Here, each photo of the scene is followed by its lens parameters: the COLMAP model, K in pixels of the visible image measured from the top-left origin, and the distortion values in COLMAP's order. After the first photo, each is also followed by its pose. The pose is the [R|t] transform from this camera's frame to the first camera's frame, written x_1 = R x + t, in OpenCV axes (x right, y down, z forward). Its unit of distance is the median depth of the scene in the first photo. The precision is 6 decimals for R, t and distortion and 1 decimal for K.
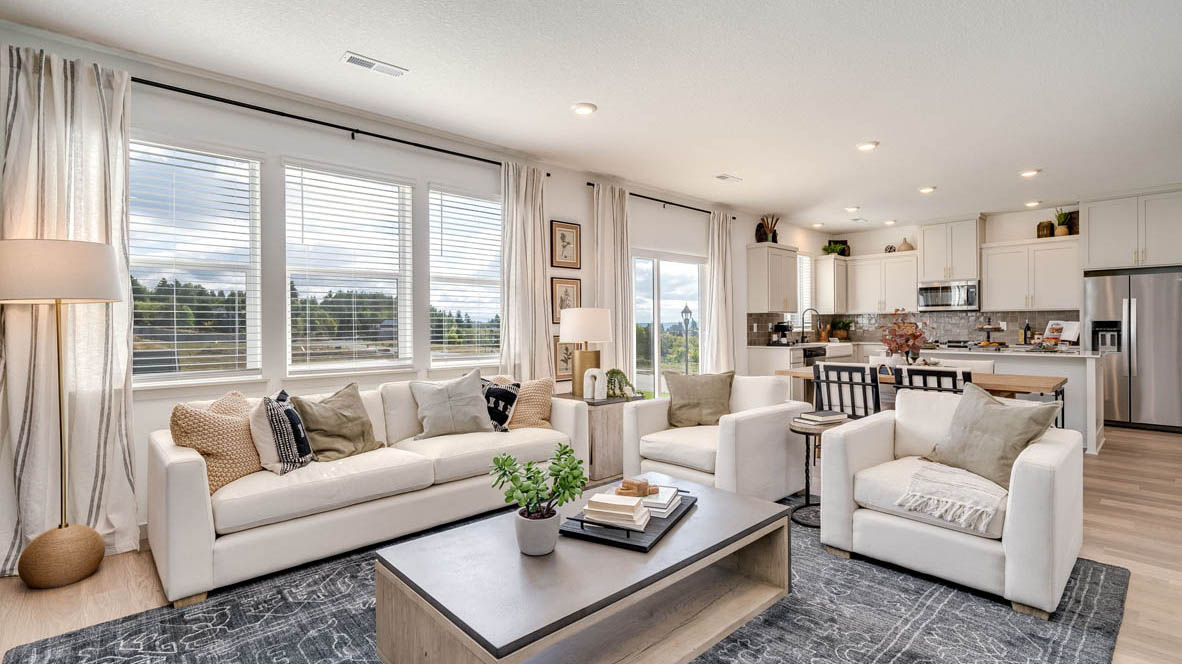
lens RADIAL K [[511.5, 0, 601.8], [0, 511.5, 326.5], [0, 0, 1]] dist [0.003511, 0.000585]
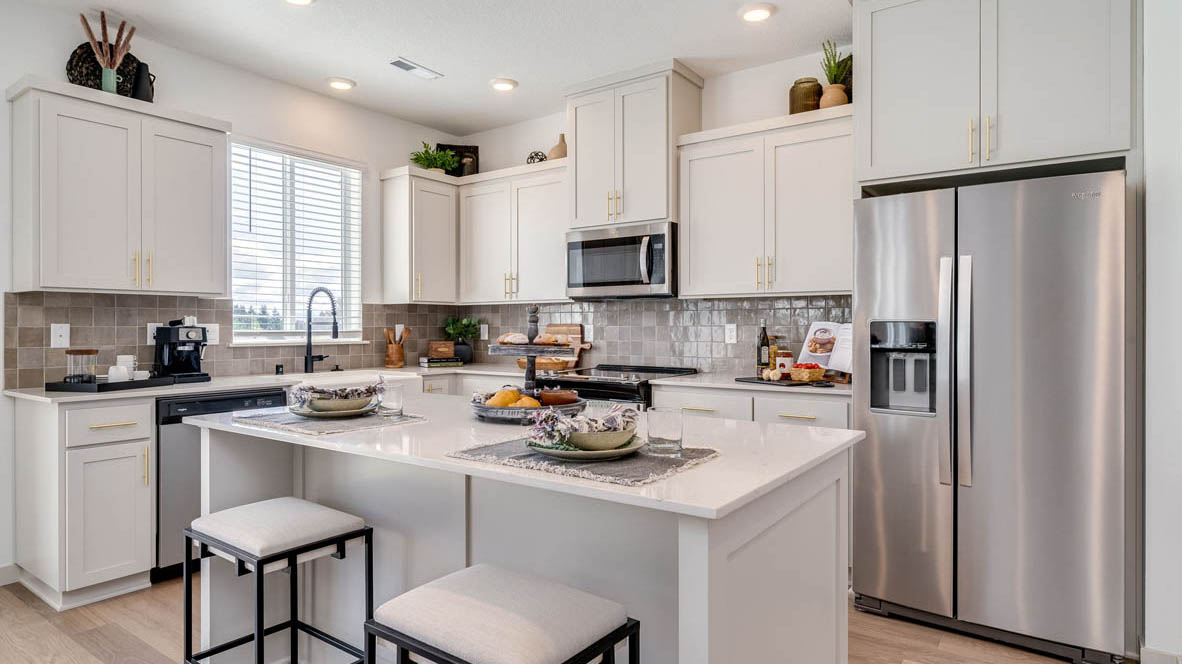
lens RADIAL K [[633.1, 0, 584.7], [0, 633.1, 332.6], [0, 0, 1]] dist [-0.002484, 0.000980]
pose [[0.982567, 0.005335, 0.185832, 0.570682], [-0.006556, 0.999961, 0.005955, -0.004169], [-0.185793, -0.007069, 0.982564, 0.510437]]
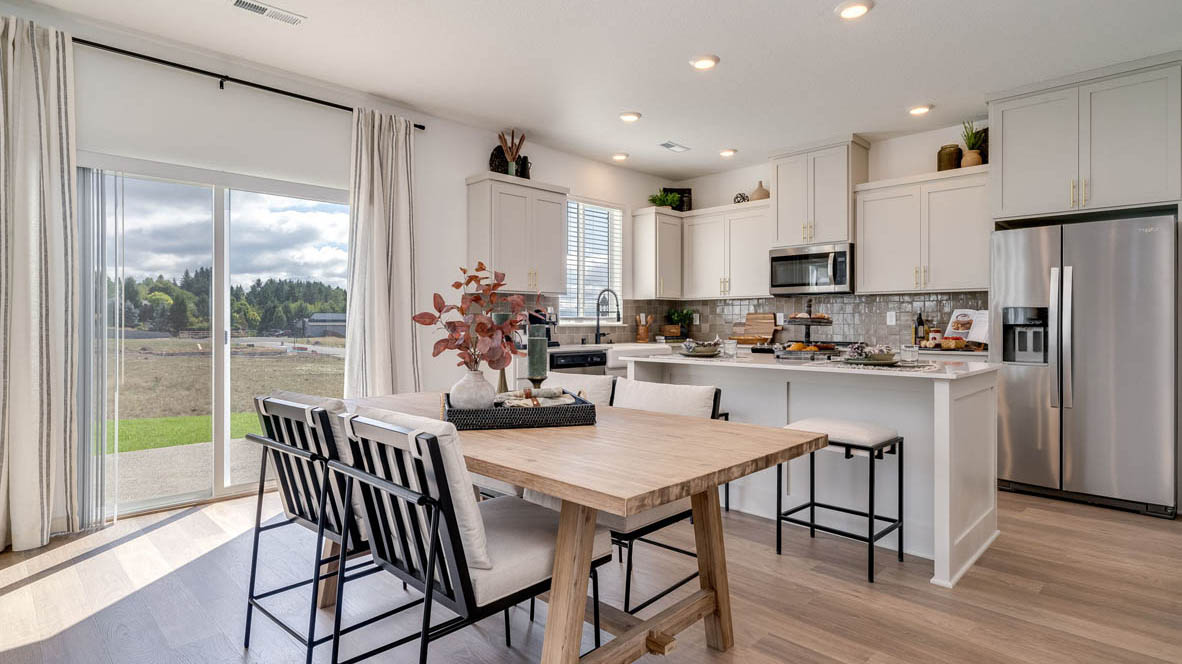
lens RADIAL K [[580.3, 0, 598.1], [0, 580.3, 325.3], [0, 0, 1]] dist [0.001623, -0.000275]
pose [[0.999302, 0.007247, 0.036647, 0.406258], [-0.007366, 0.999968, 0.003100, 0.008076], [-0.036624, -0.003368, 0.999323, 0.314588]]
